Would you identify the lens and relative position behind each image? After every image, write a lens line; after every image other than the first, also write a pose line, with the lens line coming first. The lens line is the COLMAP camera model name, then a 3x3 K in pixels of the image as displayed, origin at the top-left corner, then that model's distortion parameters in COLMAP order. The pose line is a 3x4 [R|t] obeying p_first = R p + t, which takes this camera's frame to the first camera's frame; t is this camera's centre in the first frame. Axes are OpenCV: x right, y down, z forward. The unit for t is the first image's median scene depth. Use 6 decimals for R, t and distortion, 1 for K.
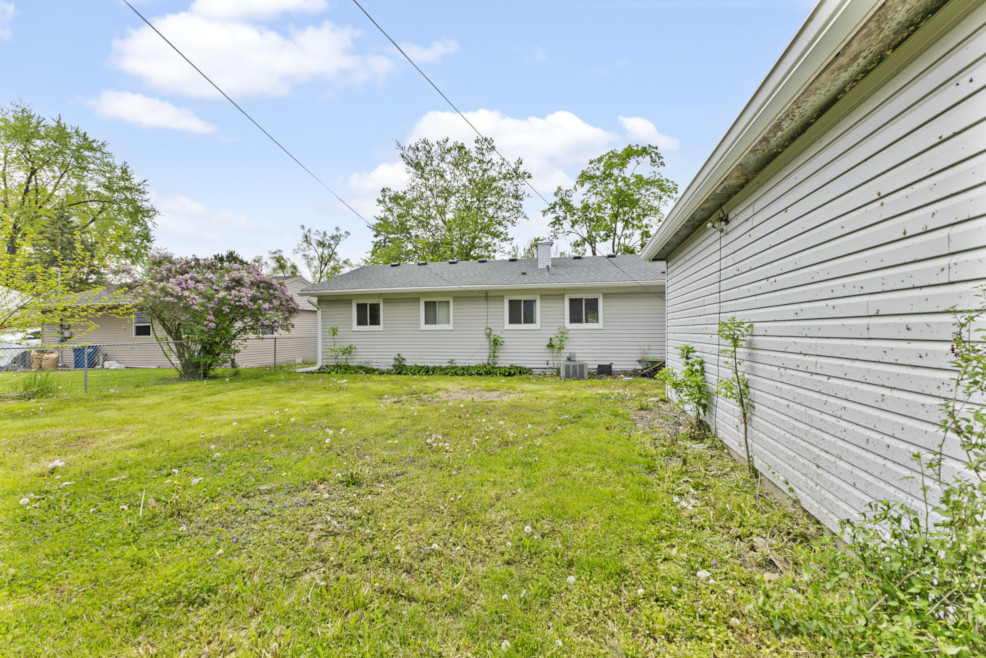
lens RADIAL K [[435.6, 0, 497.3], [0, 435.6, 337.4], [0, 0, 1]] dist [0.016536, 0.000251]
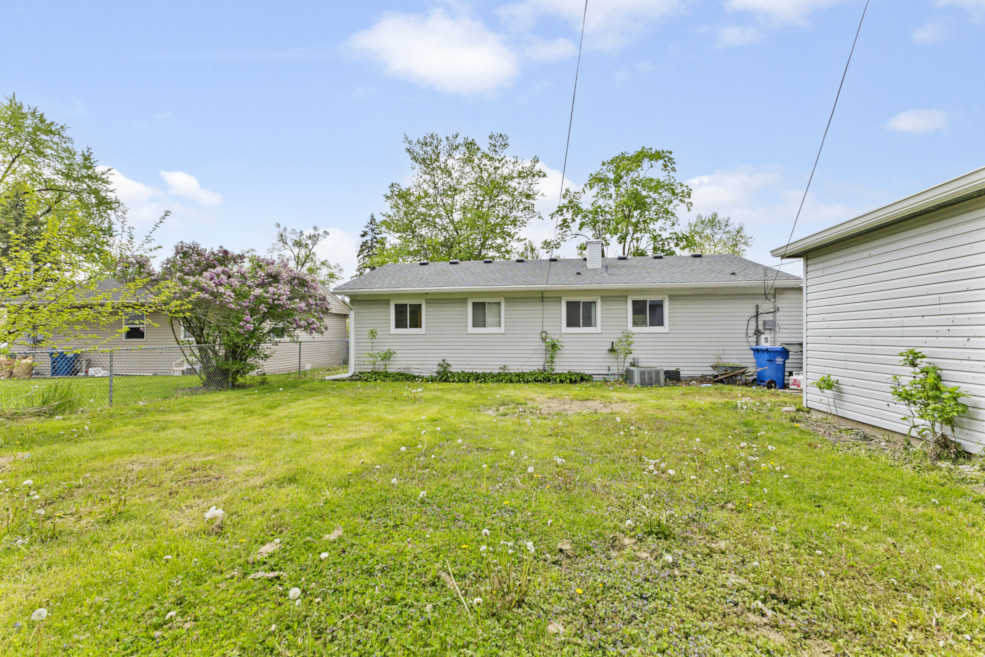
lens RADIAL K [[433.5, 0, 492.5], [0, 433.5, 340.5], [0, 0, 1]] dist [0.012714, -0.000832]
pose [[0.996730, 0.002489, 0.080768, -0.163793], [-0.002120, 0.999987, -0.004662, 0.001990], [-0.080778, 0.004476, 0.996722, 0.069264]]
